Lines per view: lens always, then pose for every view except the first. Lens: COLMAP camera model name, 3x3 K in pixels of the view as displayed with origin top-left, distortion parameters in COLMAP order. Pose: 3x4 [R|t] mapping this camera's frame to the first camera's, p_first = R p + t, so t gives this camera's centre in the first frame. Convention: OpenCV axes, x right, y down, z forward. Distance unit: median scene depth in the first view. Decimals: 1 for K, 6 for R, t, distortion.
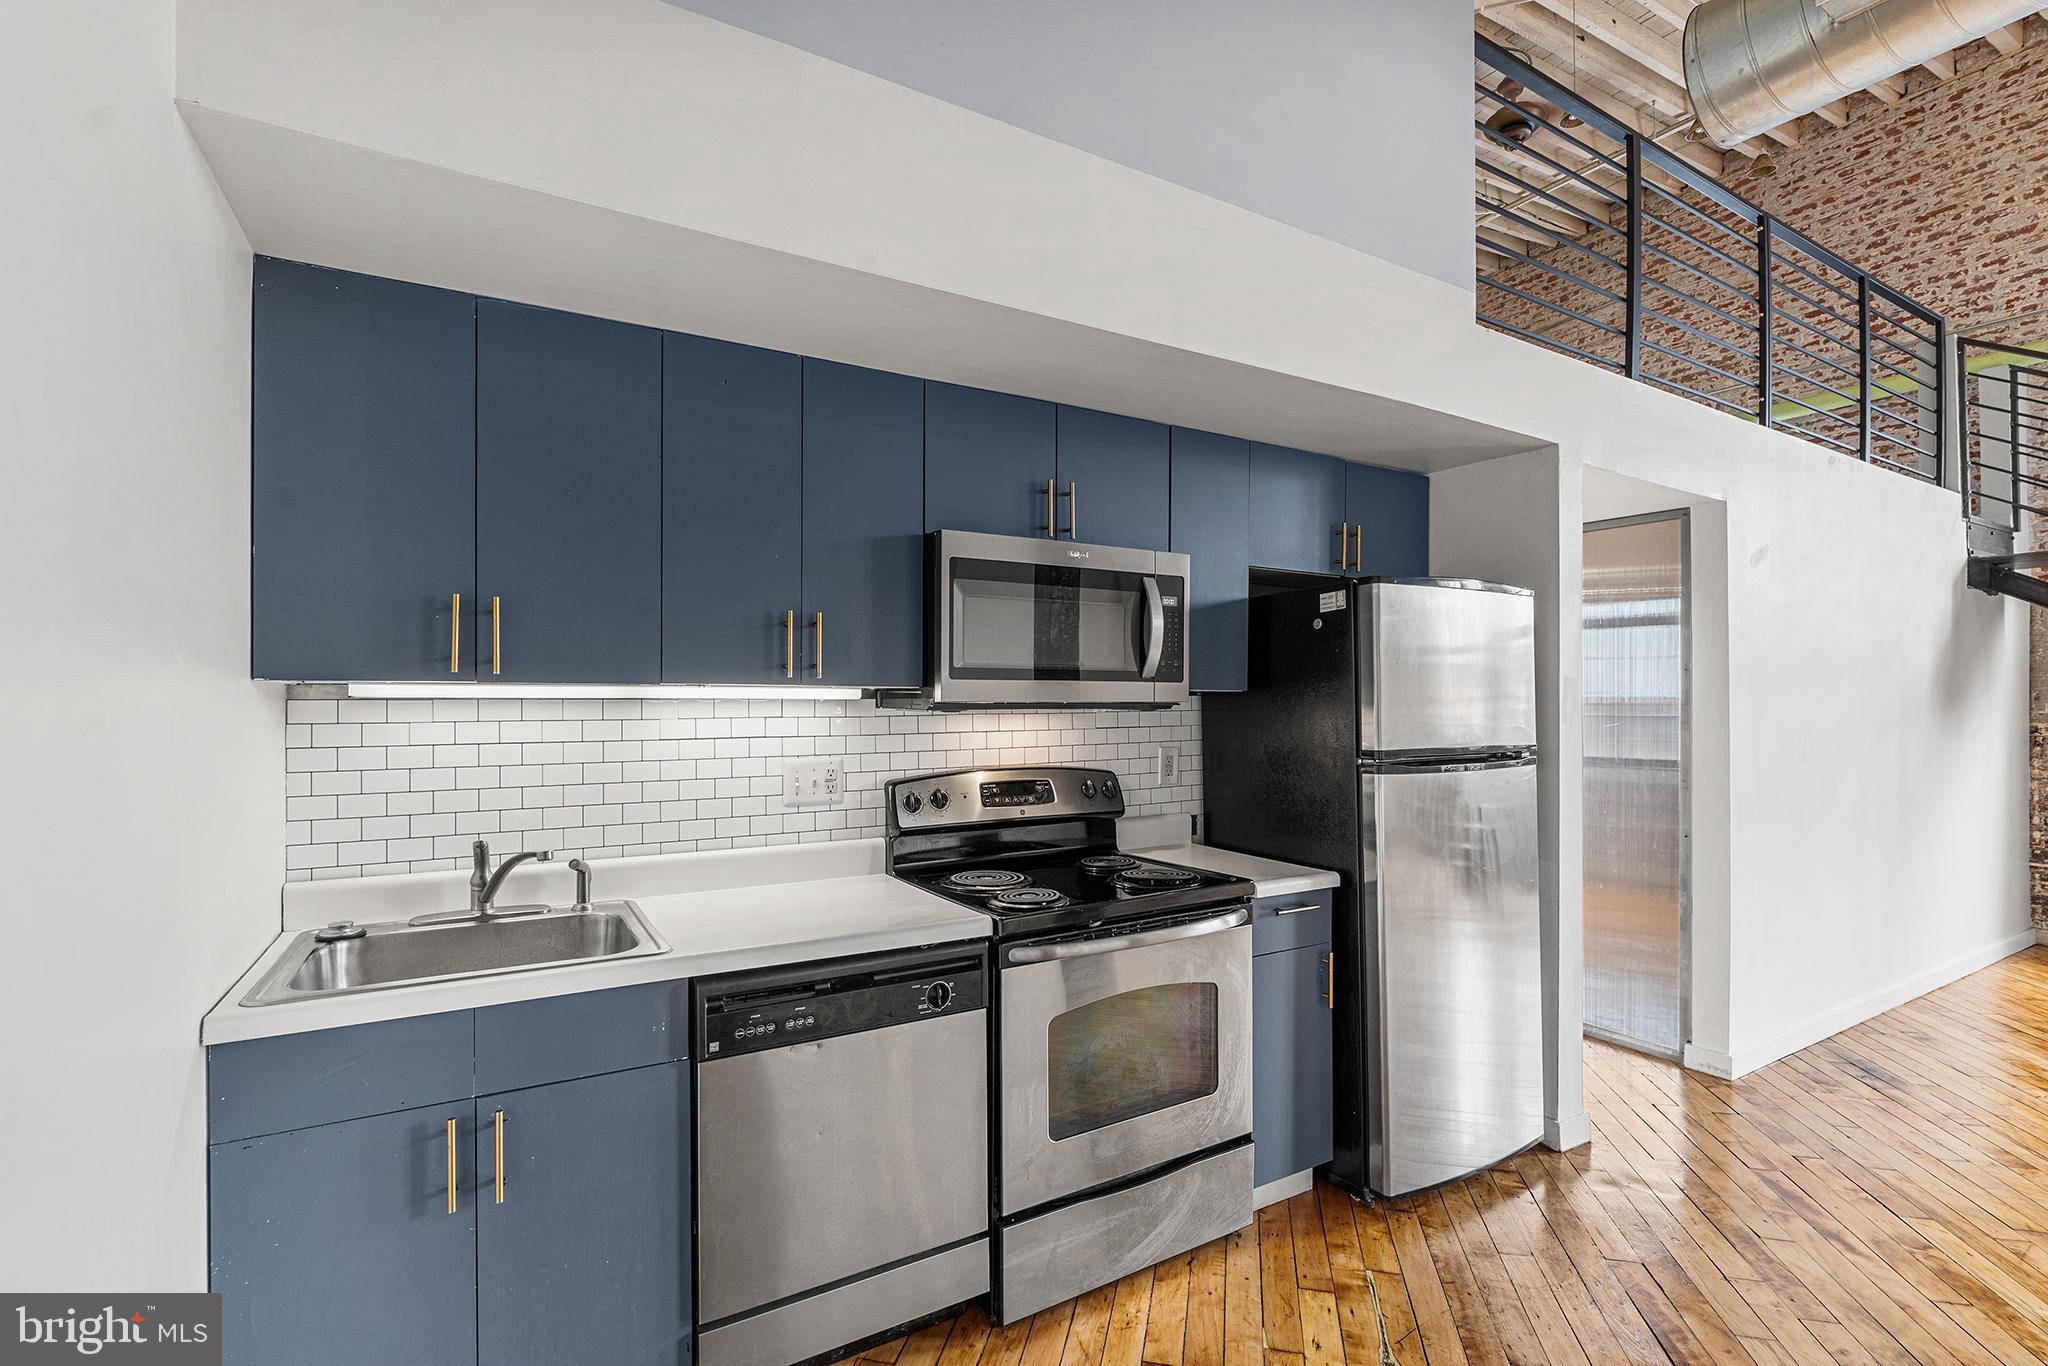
lens RADIAL K [[918.0, 0, 1024.0], [0, 918.0, 699.4], [0, 0, 1]] dist [-0.011159, 0.002704]
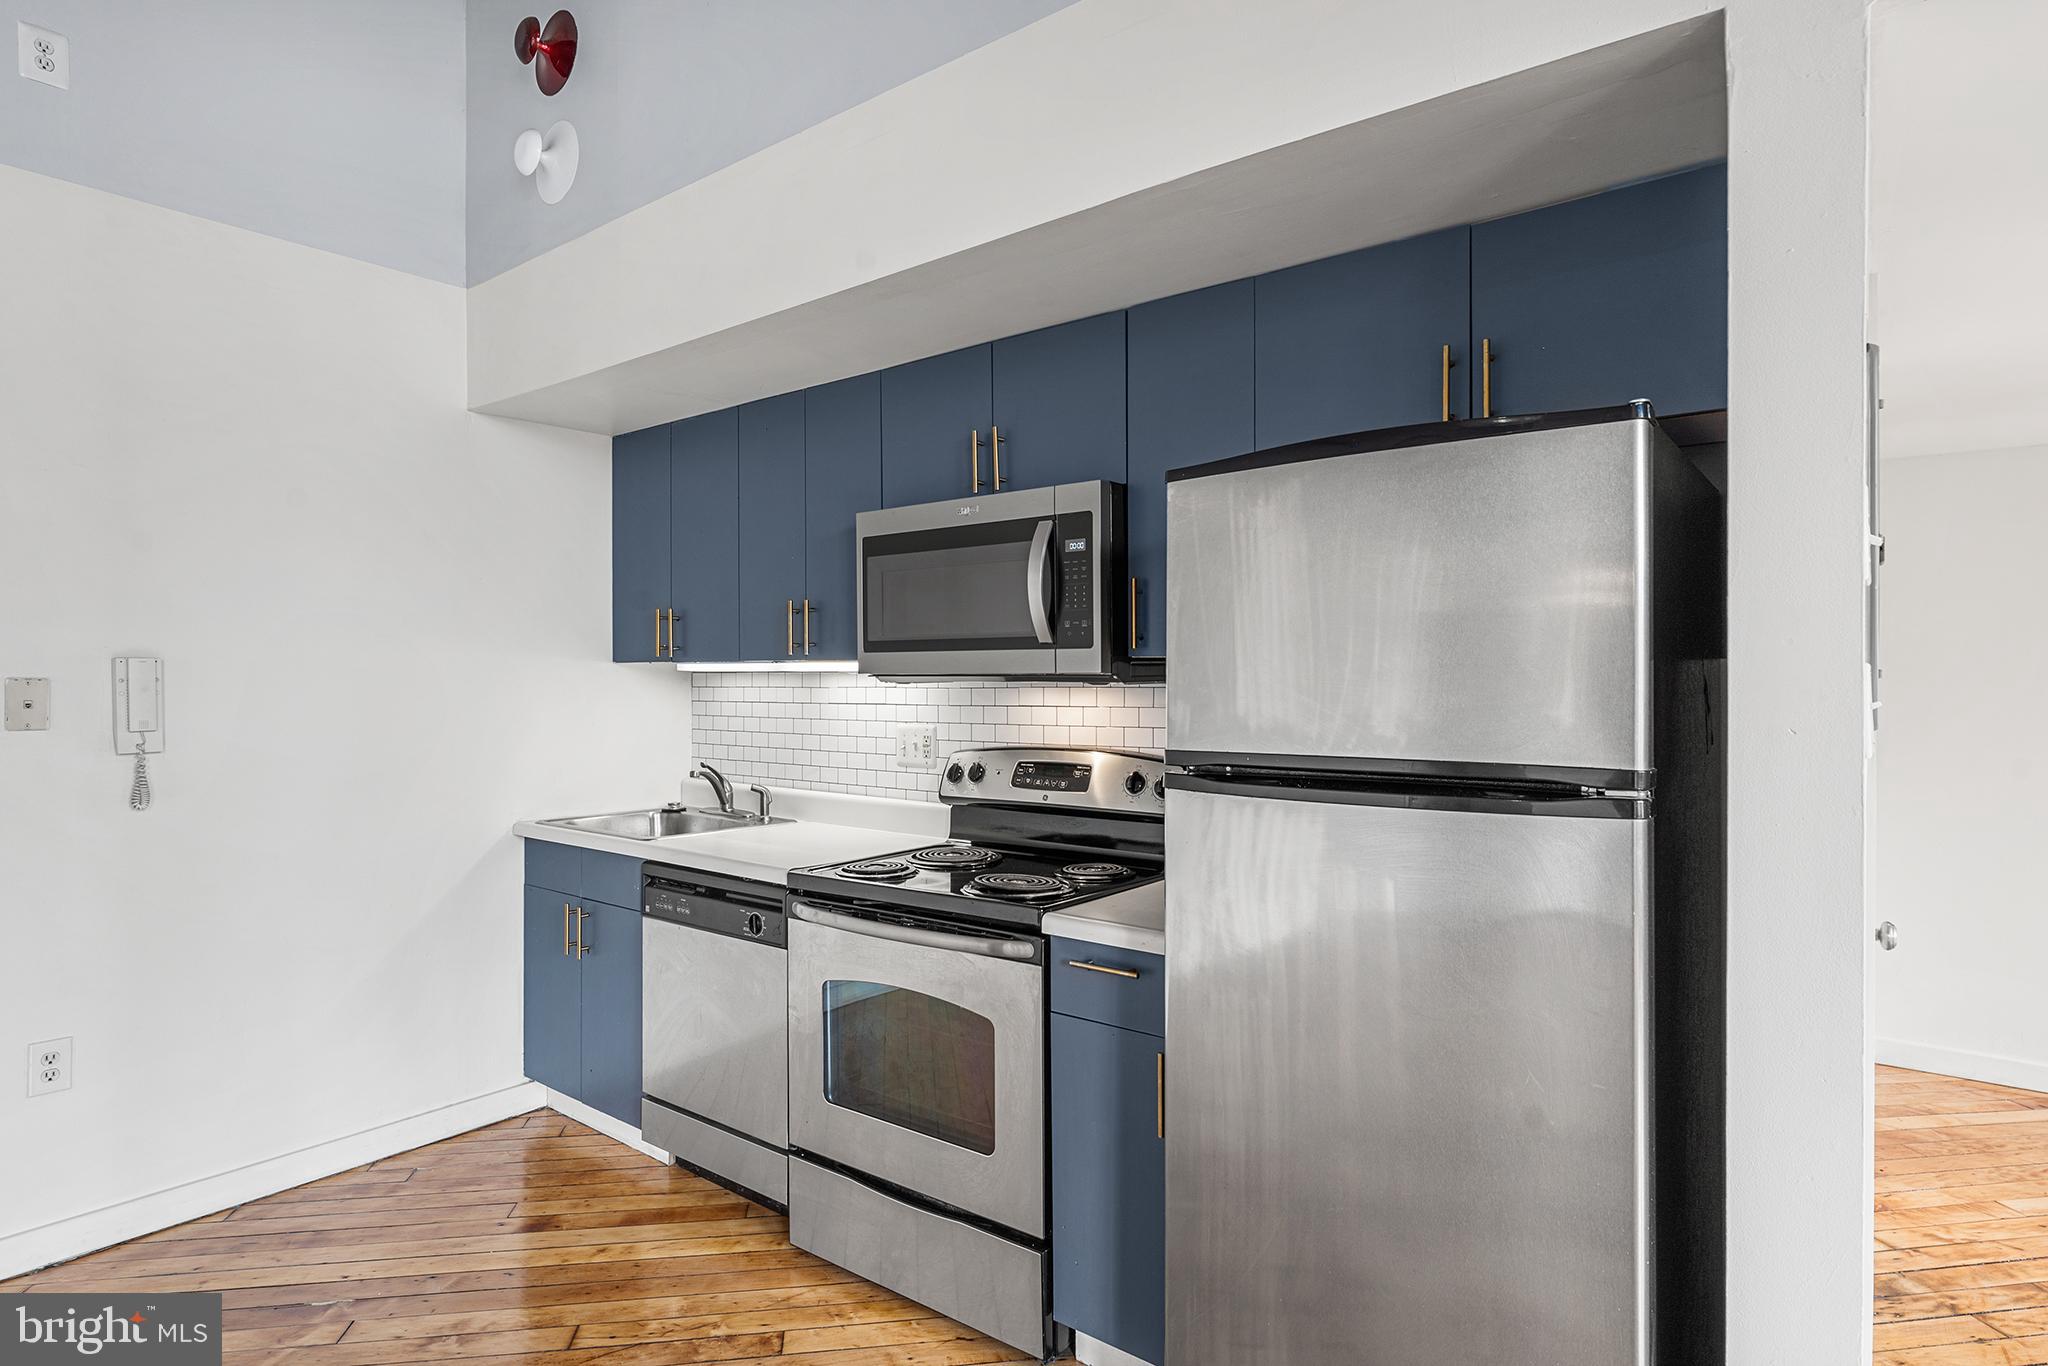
lens RADIAL K [[1096.2, 0, 1023.2], [0, 1096.2, 680.6], [0, 0, 1]] dist [-0.008272, 0.002605]
pose [[0.369644, 0.004874, -0.929161, 1.081511], [0.005142, 0.999960, 0.007292, 0.001954], [0.929159, -0.007473, 0.369604, 0.649444]]
